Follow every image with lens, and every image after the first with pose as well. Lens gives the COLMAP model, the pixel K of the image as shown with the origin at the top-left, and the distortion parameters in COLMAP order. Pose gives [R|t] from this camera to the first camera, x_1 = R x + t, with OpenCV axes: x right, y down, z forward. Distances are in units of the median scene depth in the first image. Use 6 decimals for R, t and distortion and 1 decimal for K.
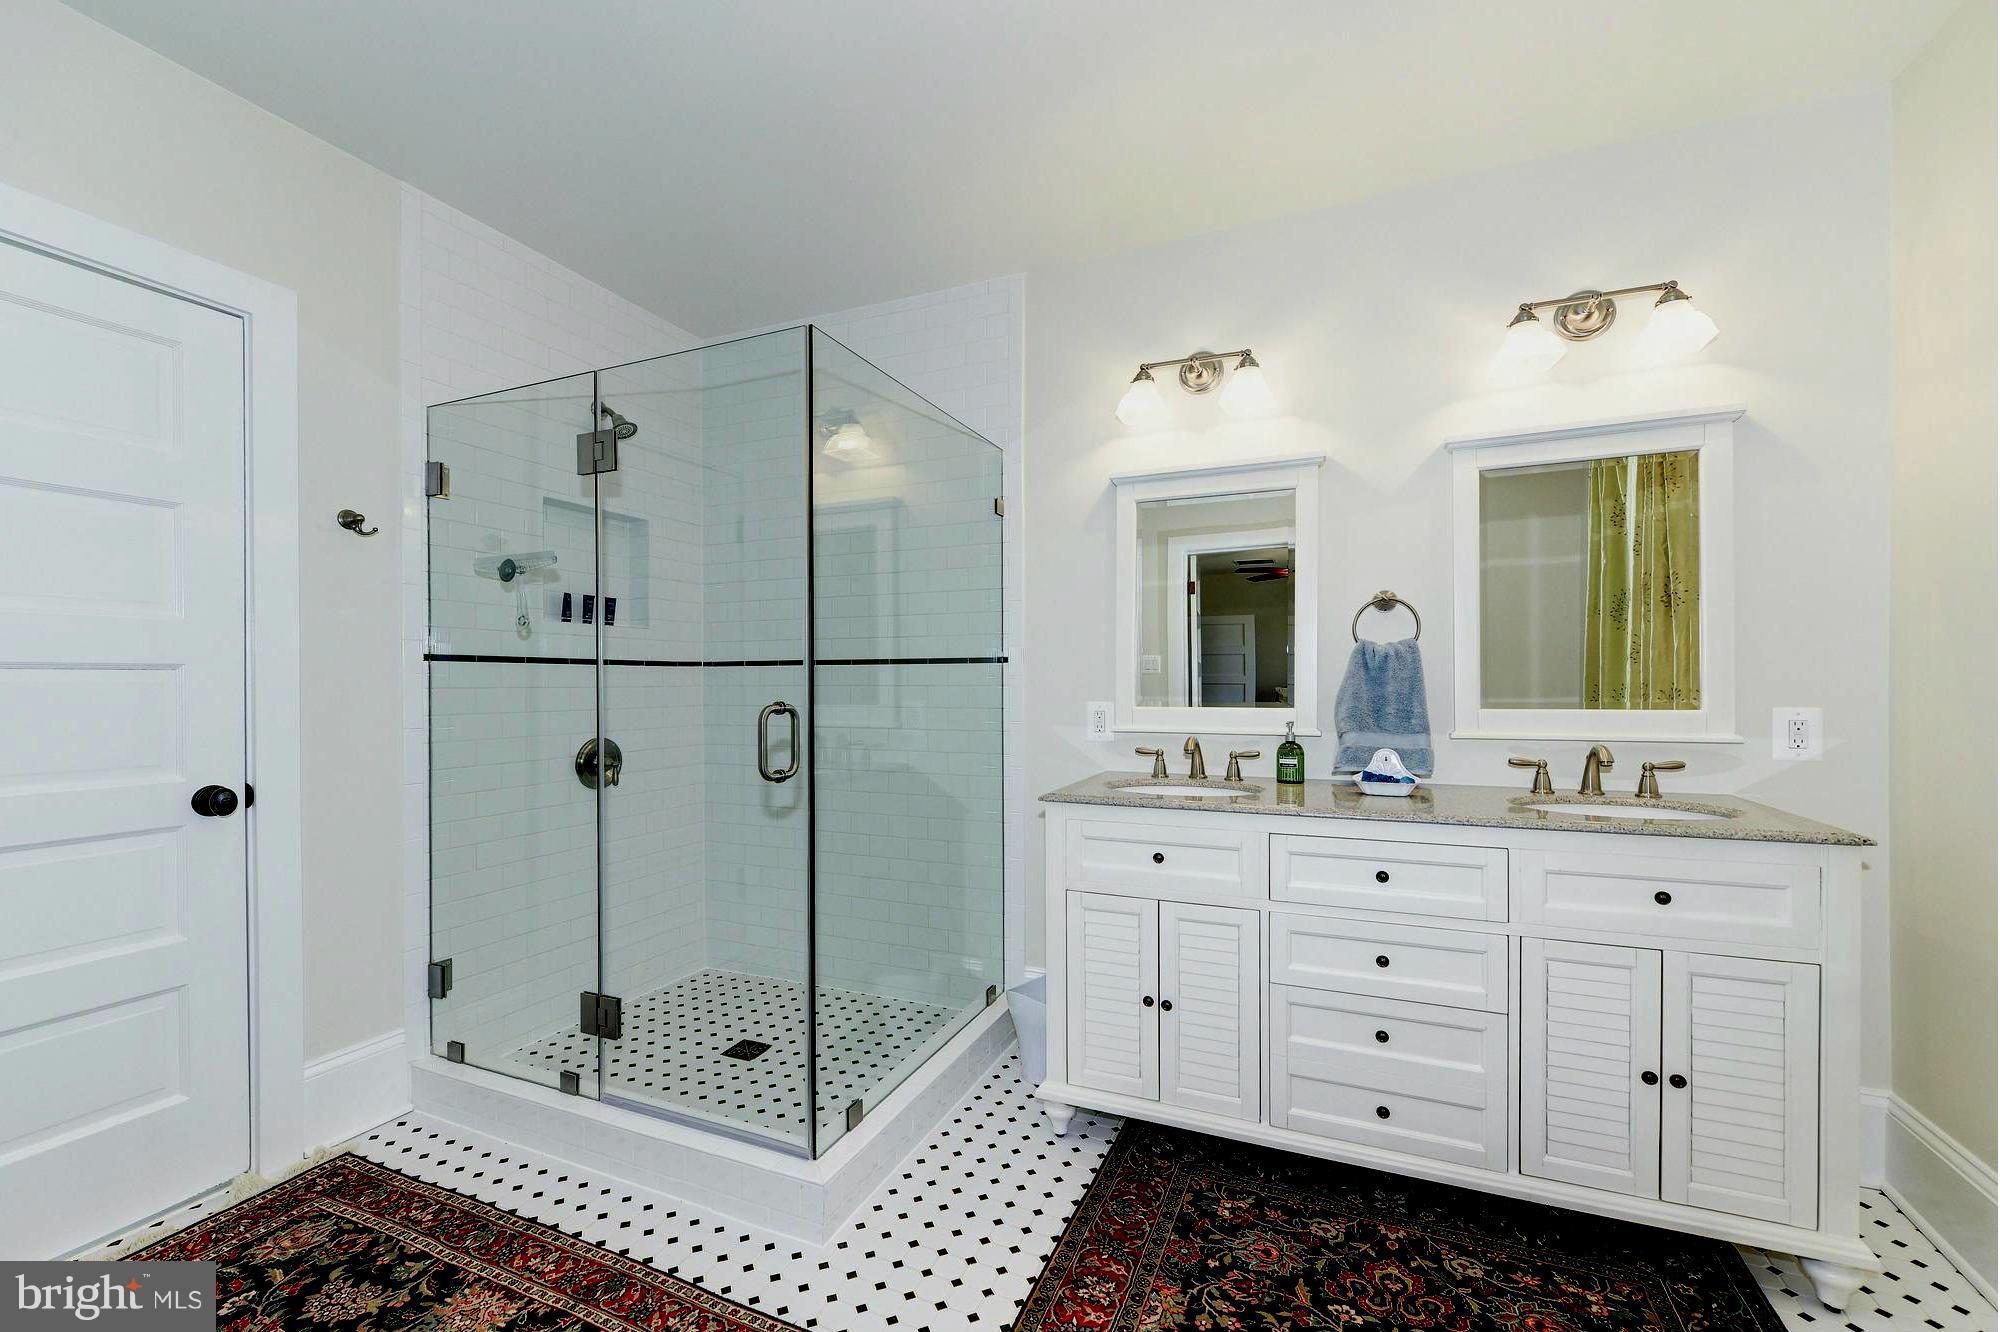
lens RADIAL K [[798.2, 0, 1003.9], [0, 798.2, 670.2], [0, 0, 1]] dist [-0.003493, 0.000029]
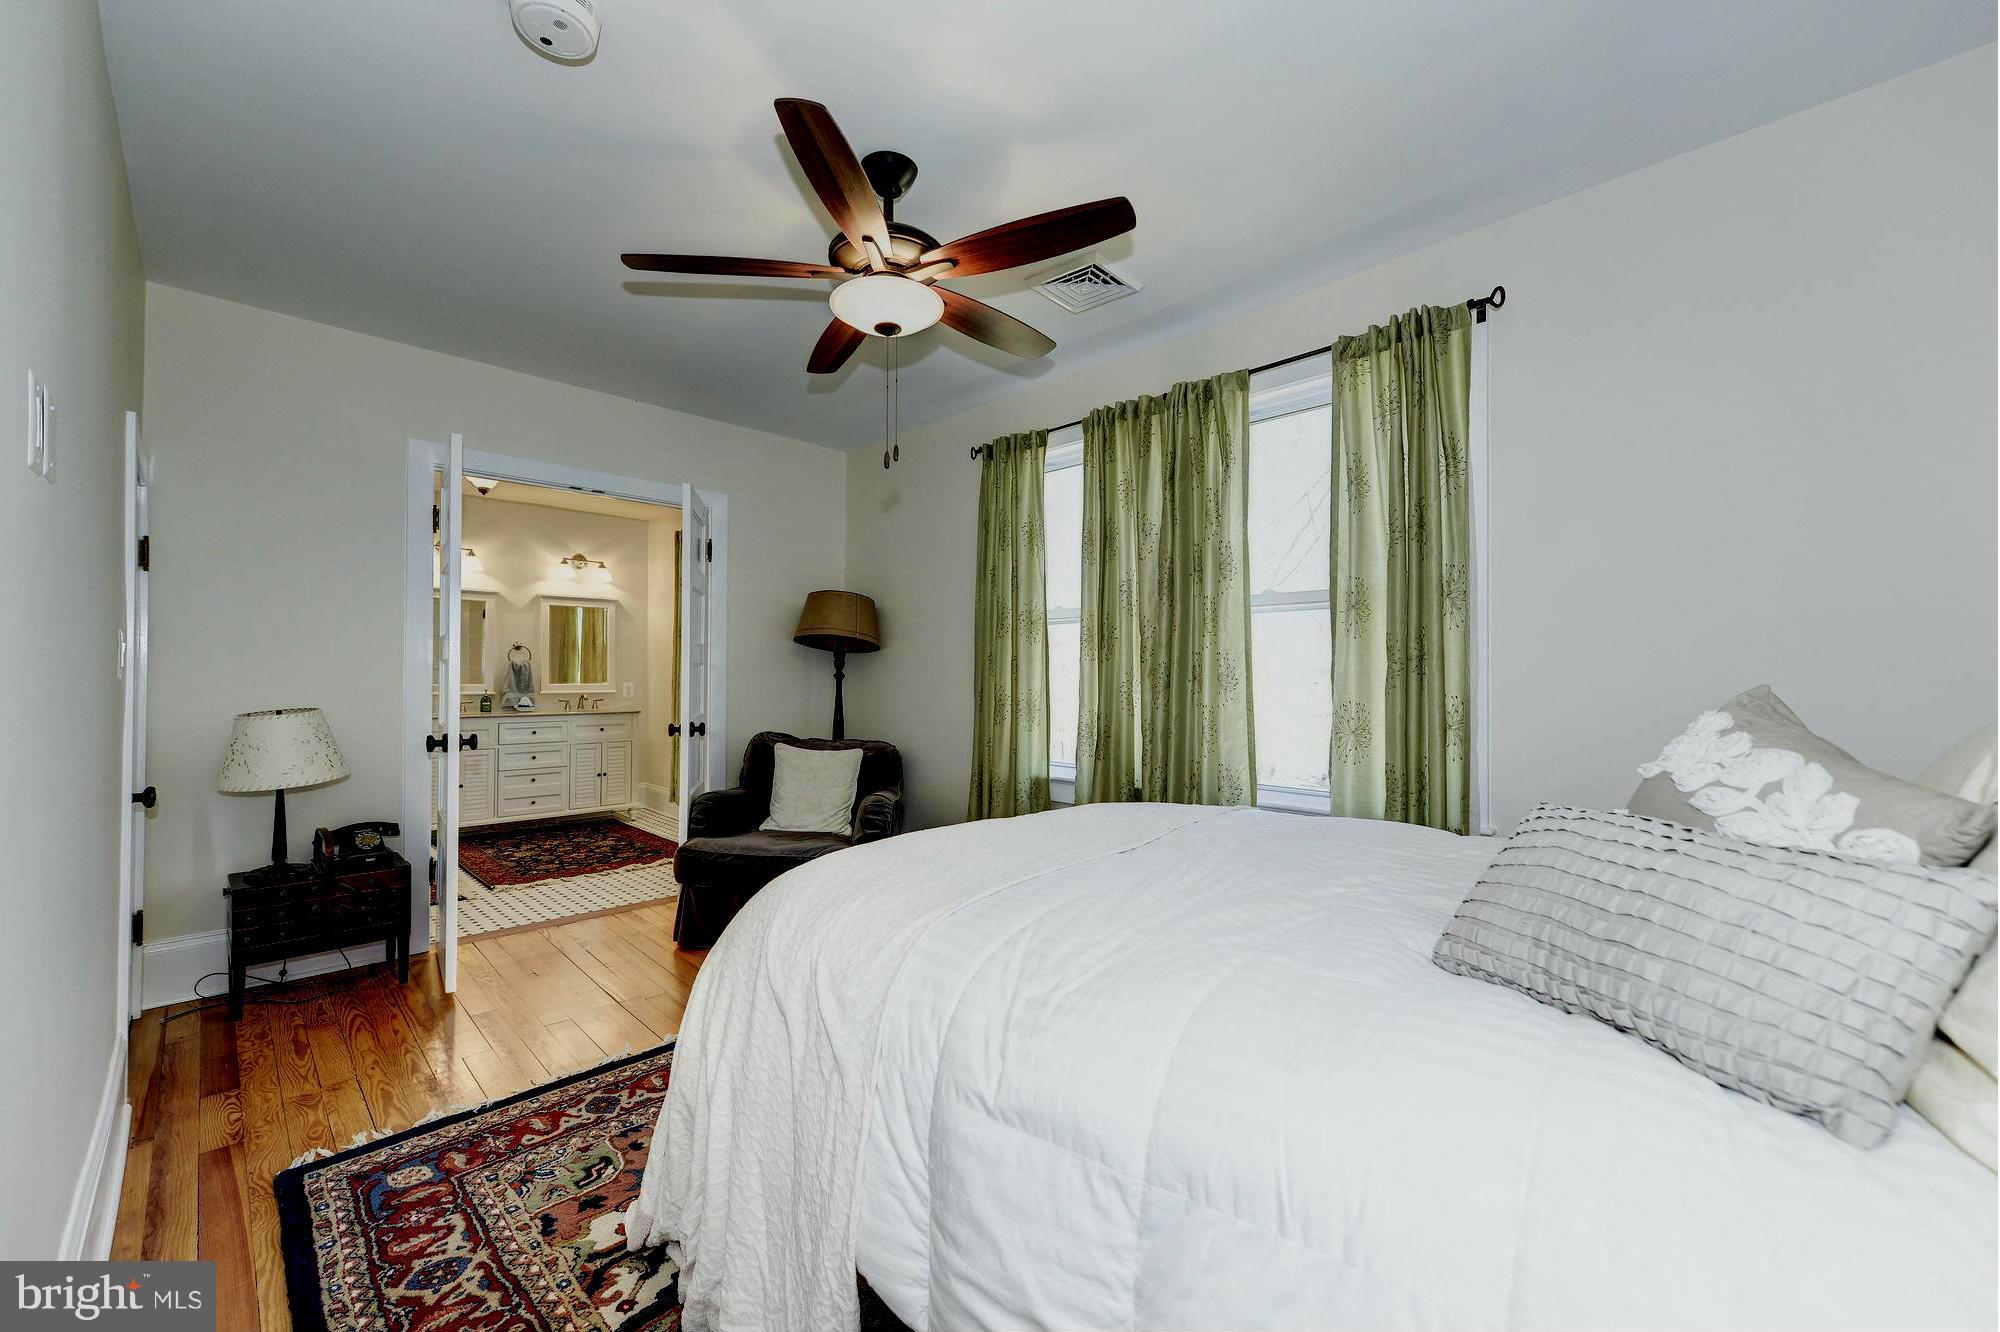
lens RADIAL K [[798.2, 0, 998.2], [0, 798.2, 661.3], [0, 0, 1]] dist [-0.003493, 0.000029]
pose [[0.321100, 0.012575, 0.946962, -1.846769], [-0.006057, 0.999919, -0.011225, -0.014636], [-0.947026, -0.002131, 0.321150, -1.714182]]
